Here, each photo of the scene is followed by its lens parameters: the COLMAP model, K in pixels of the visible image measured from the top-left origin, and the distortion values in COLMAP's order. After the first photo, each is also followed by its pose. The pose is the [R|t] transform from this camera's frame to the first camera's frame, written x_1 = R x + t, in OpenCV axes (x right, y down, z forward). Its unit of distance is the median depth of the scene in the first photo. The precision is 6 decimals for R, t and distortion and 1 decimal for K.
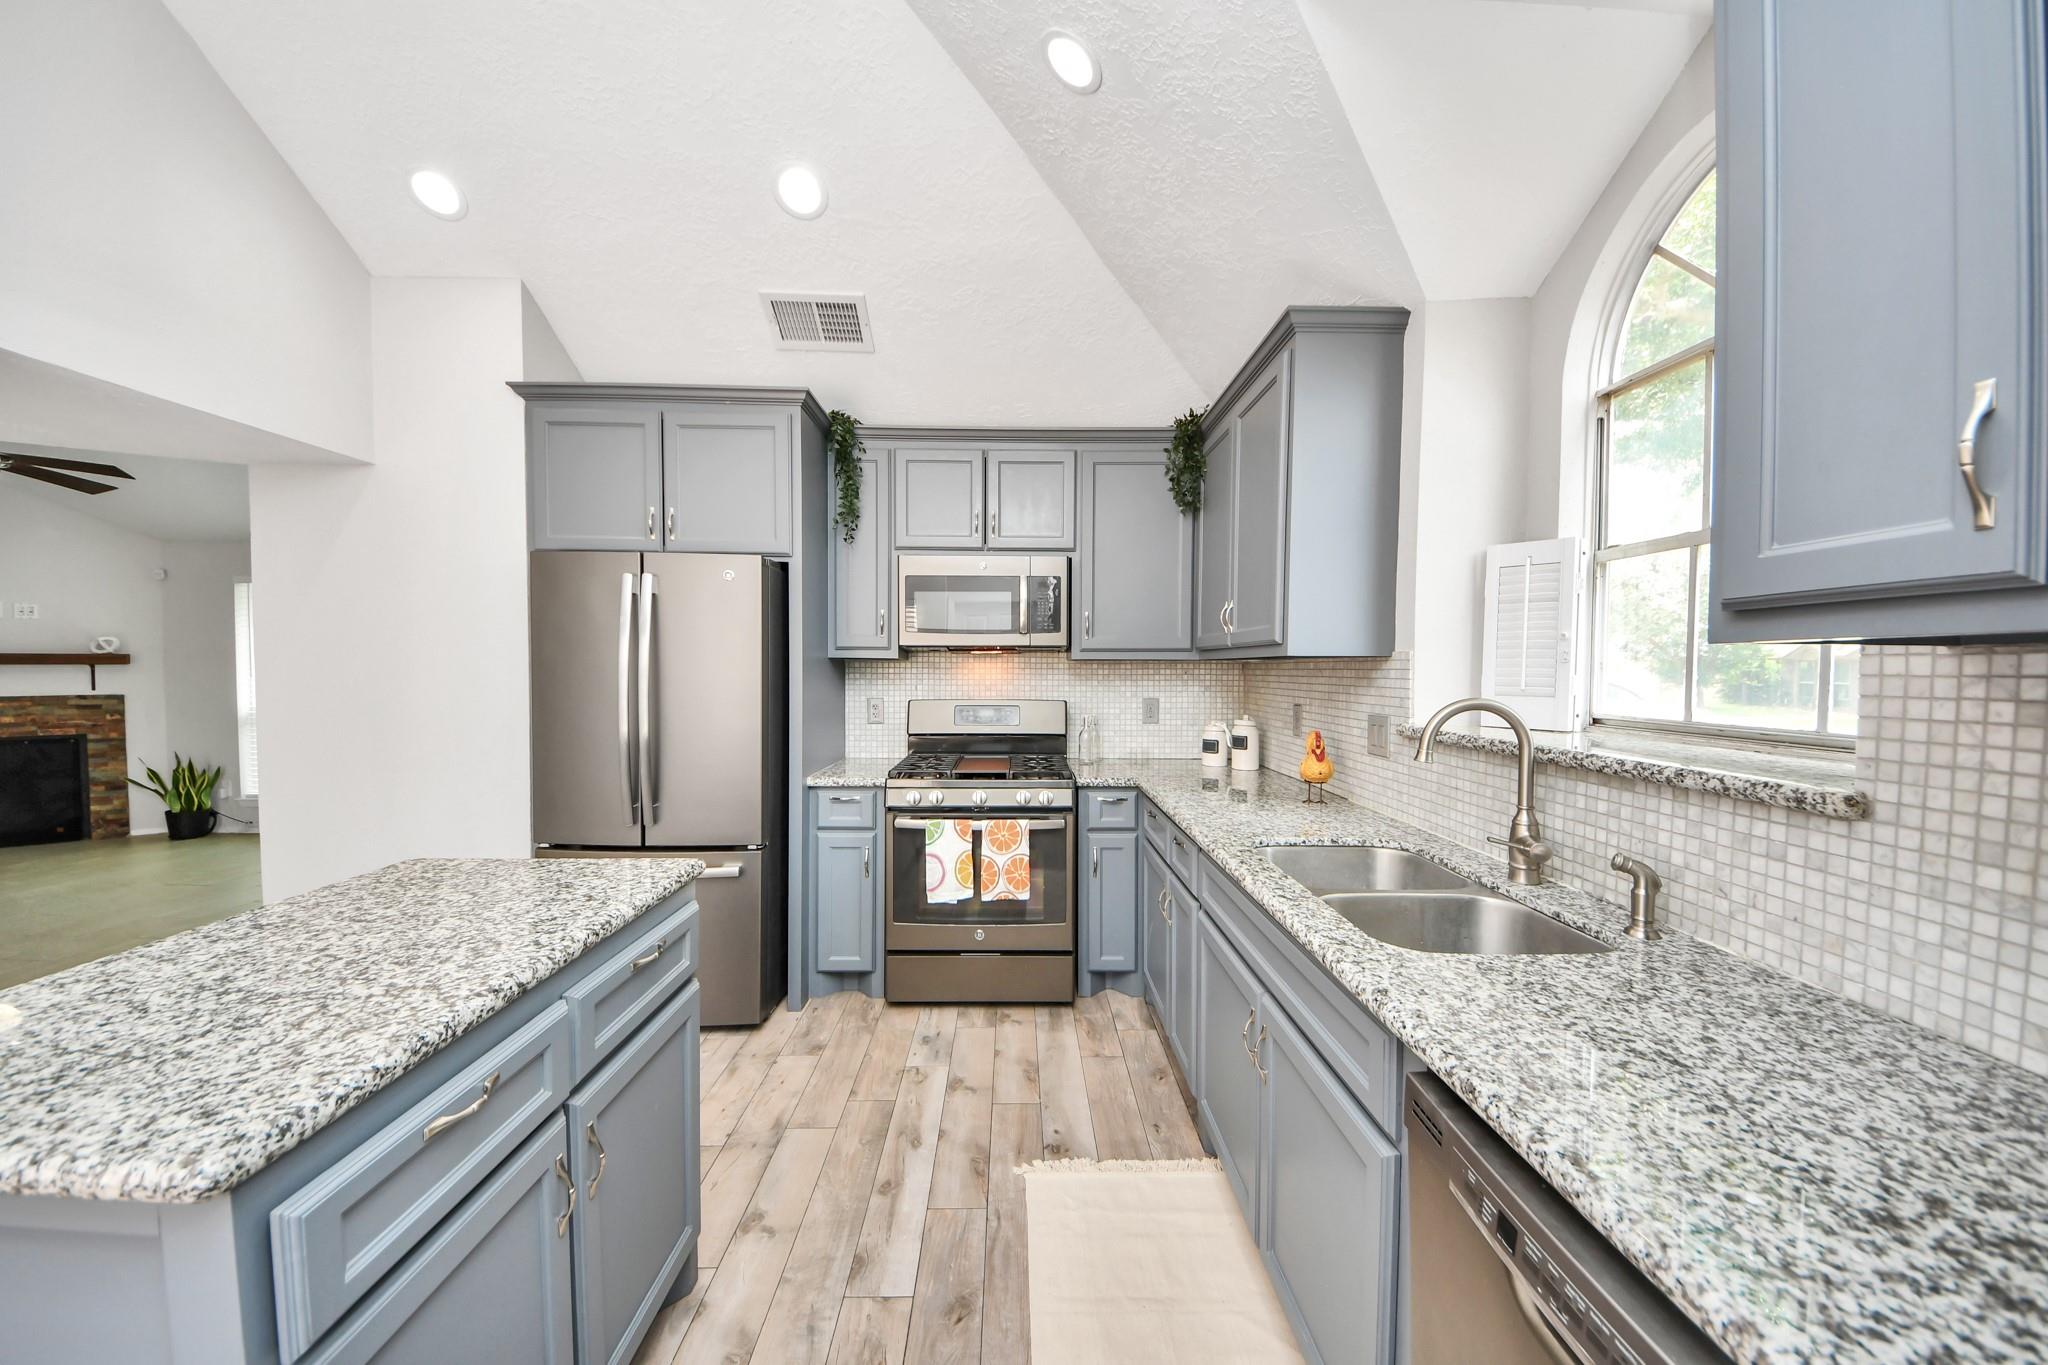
lens RADIAL K [[735.4, 0, 1024.1], [0, 735.4, 689.6], [0, 0, 1]] dist [0.045205, -0.020398]
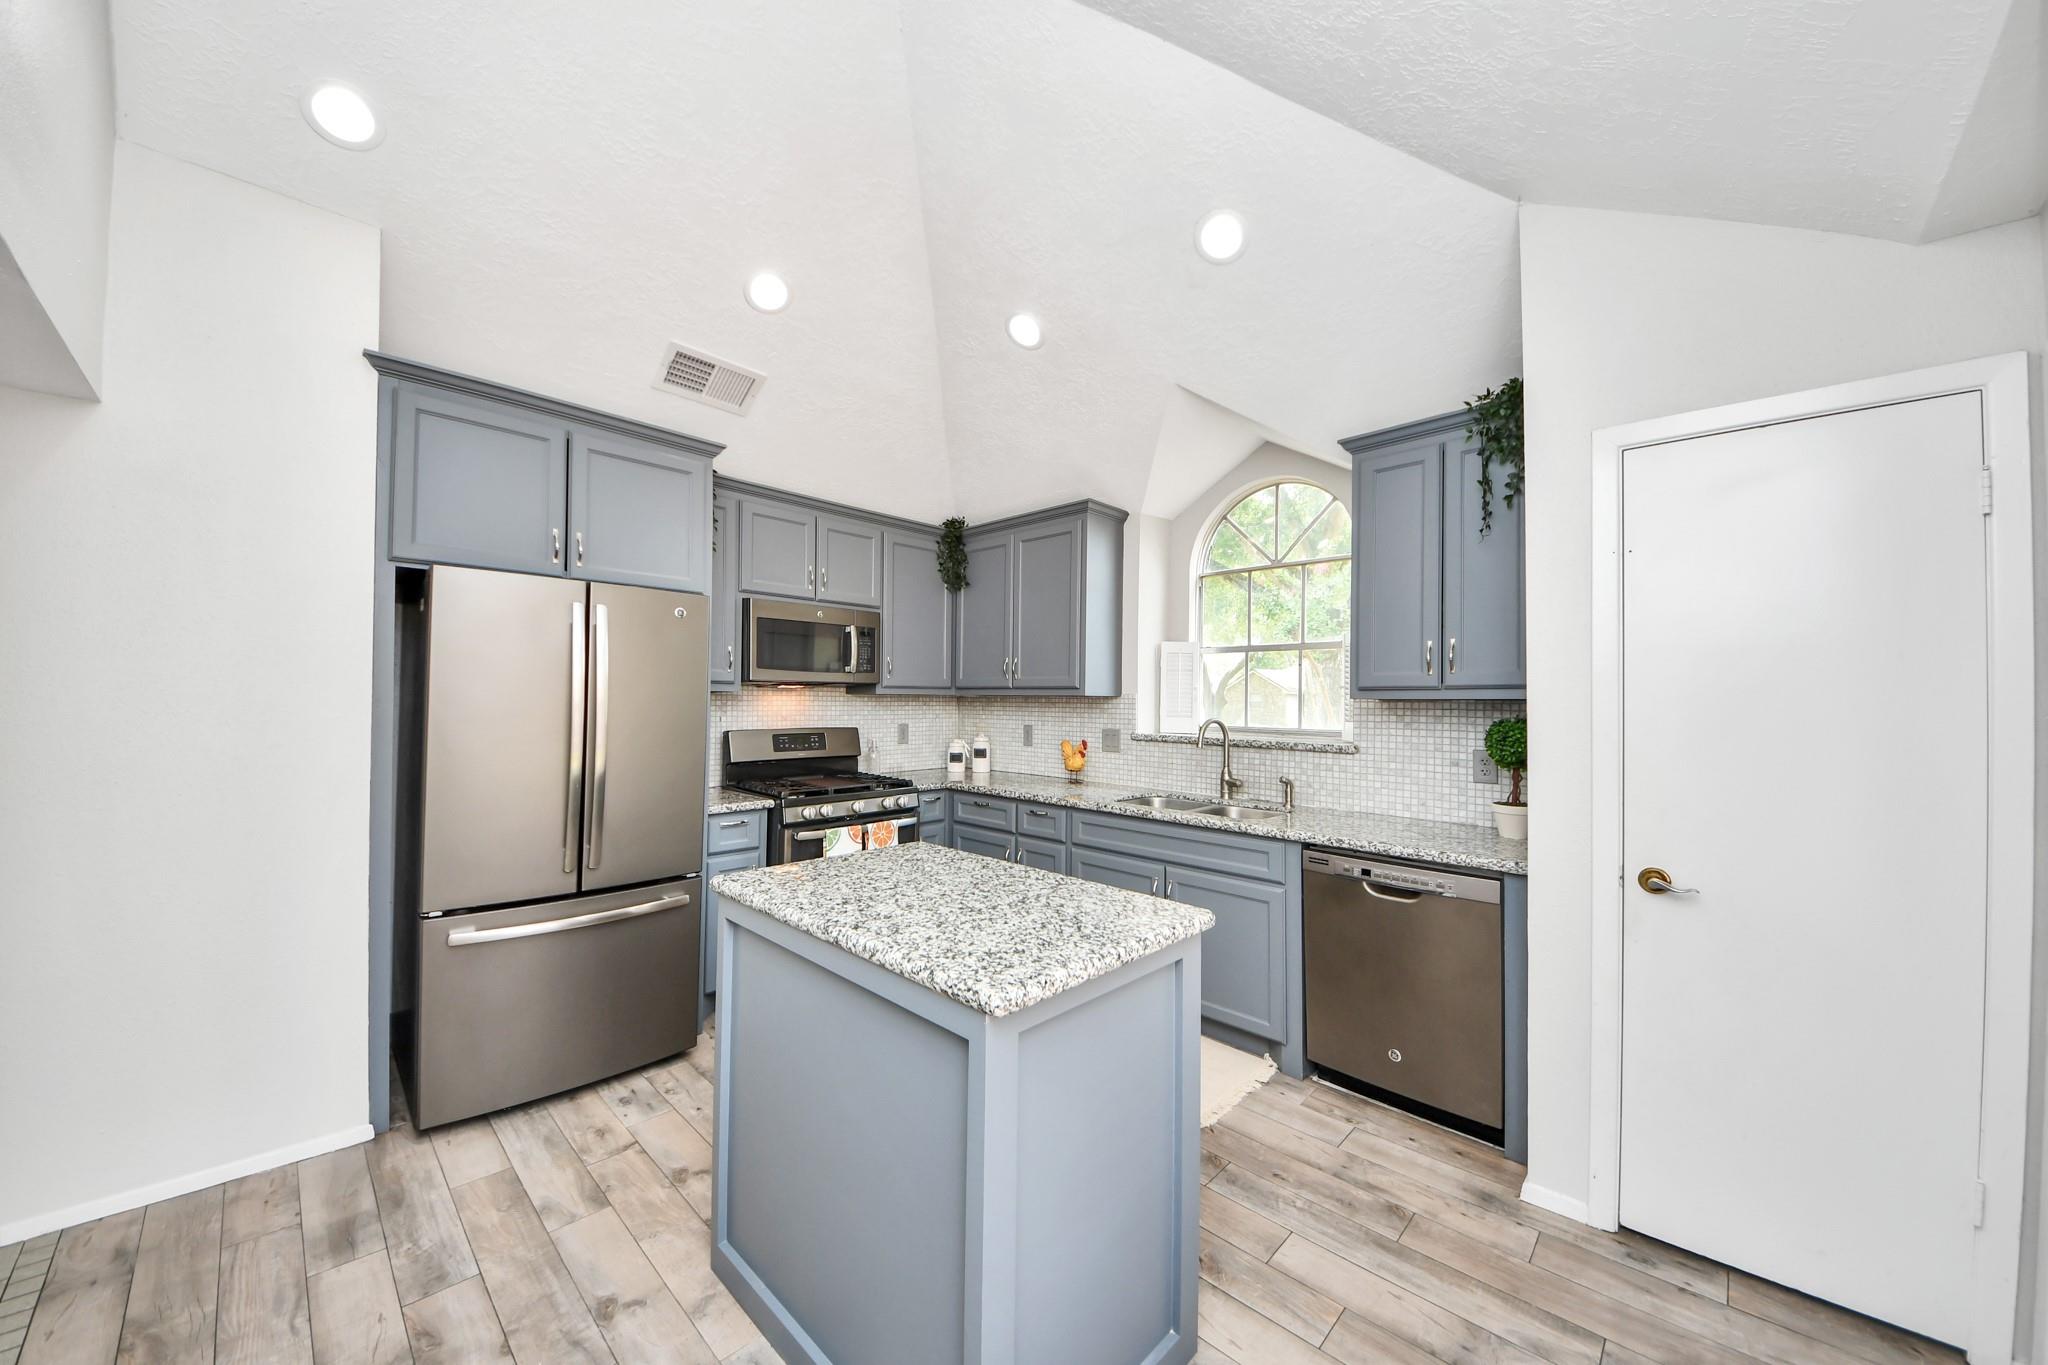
lens RADIAL K [[735.4, 0, 1024.1], [0, 735.4, 689.6], [0, 0, 1]] dist [0.045205, -0.020398]
pose [[0.695747, 0.011704, 0.718191, -0.801198], [0.014288, 0.999444, -0.030128, -0.008830], [-0.718144, 0.031223, 0.695193, -0.067059]]
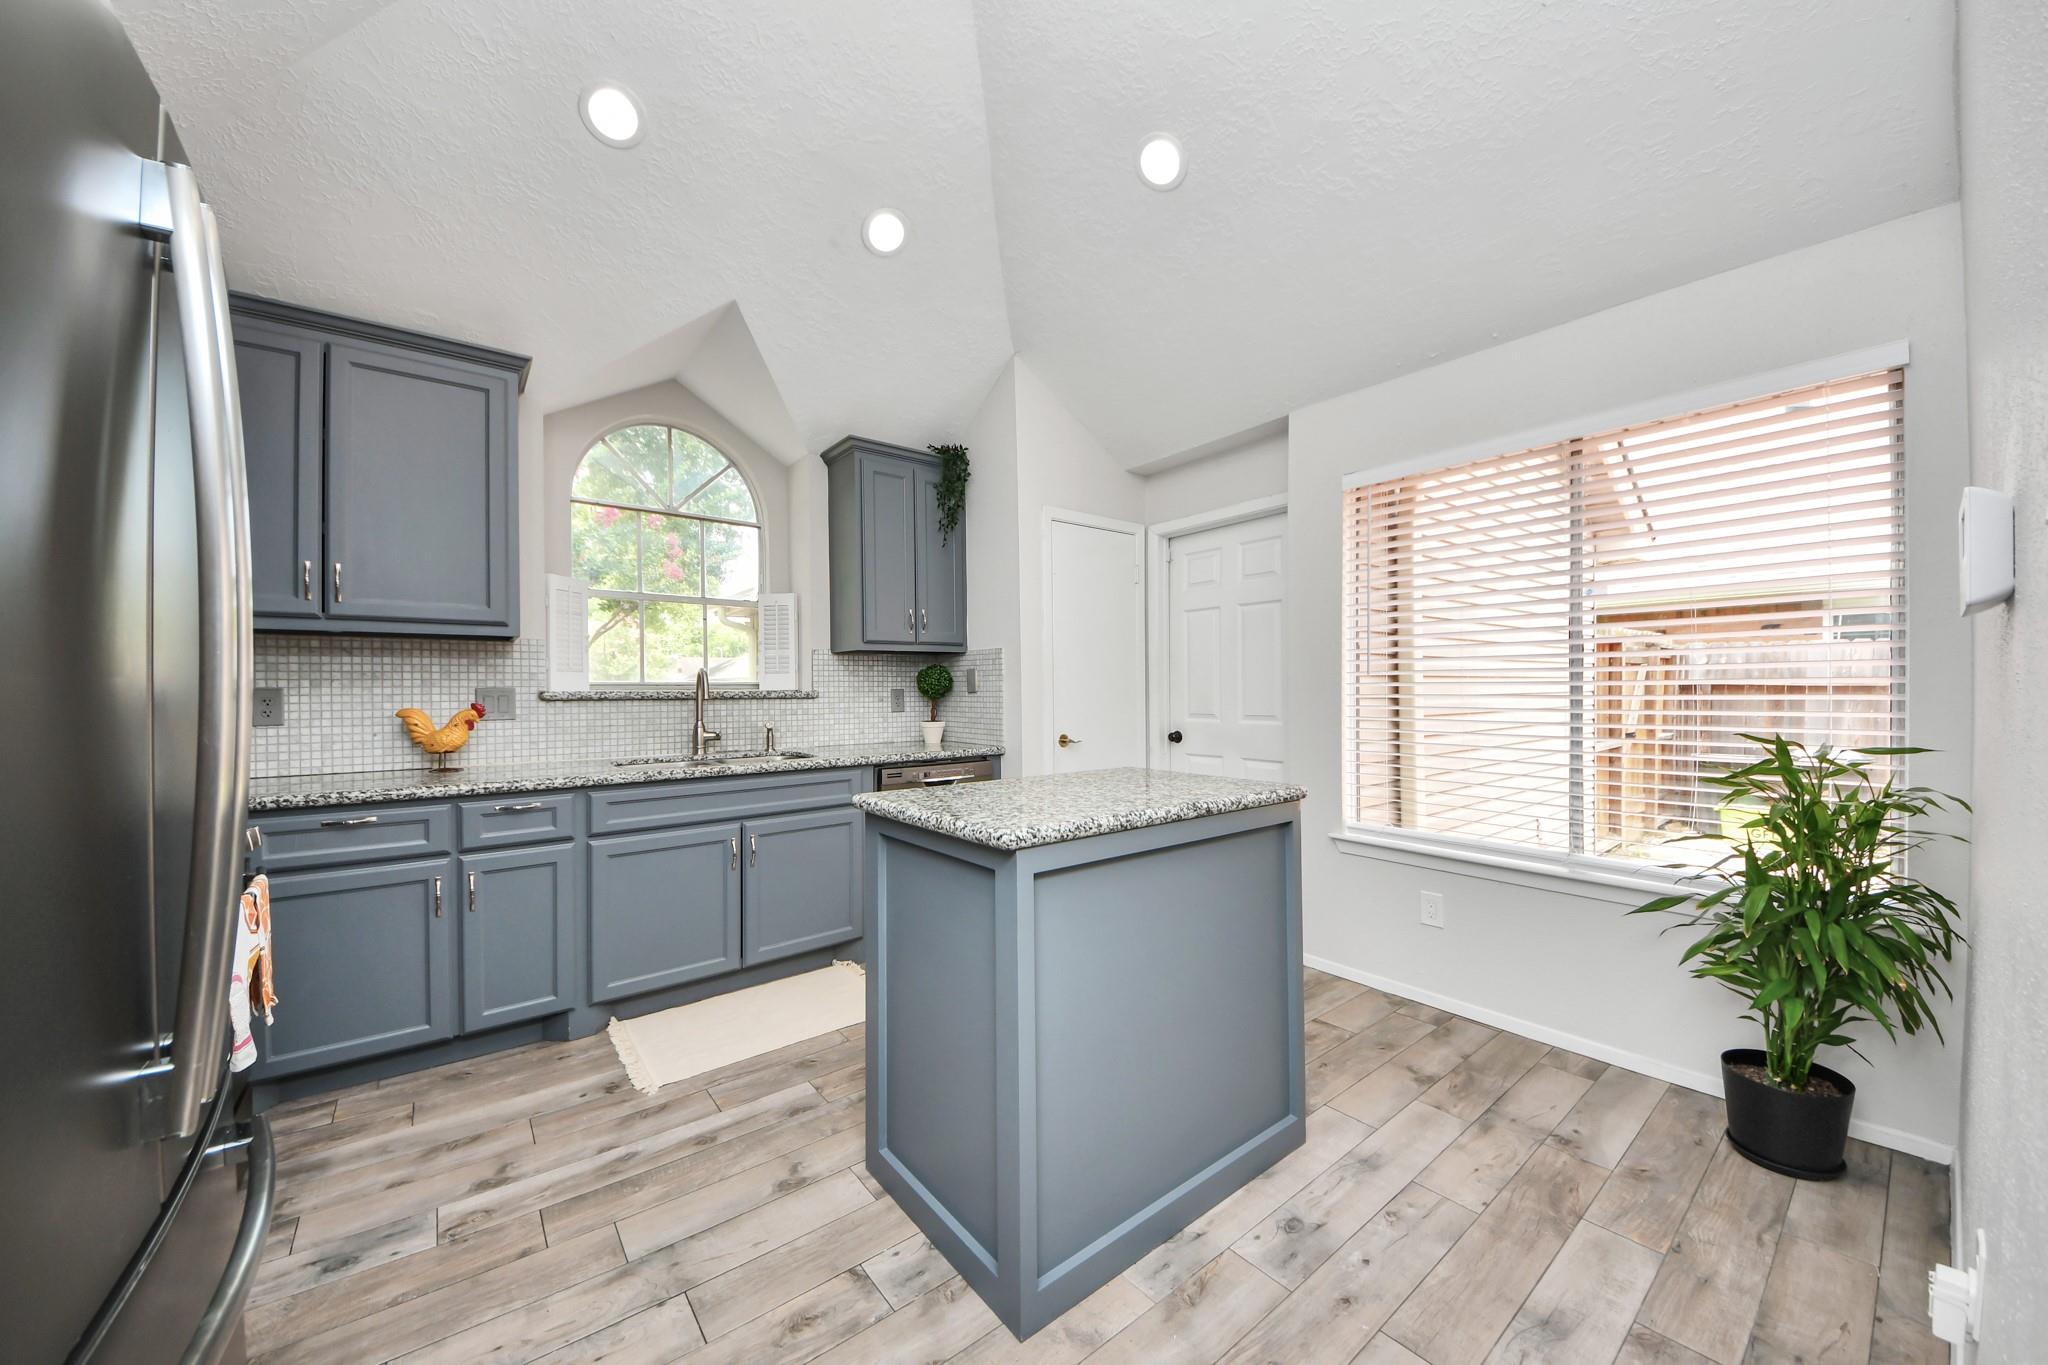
lens RADIAL K [[735.4, 0, 1024.1], [0, 735.4, 689.6], [0, 0, 1]] dist [0.045205, -0.020398]
pose [[-0.619881, -0.002383, 0.784692, -0.922028], [0.028327, 0.999276, 0.025412, 0.025186], [-0.784184, 0.037980, -0.619365, 0.929629]]
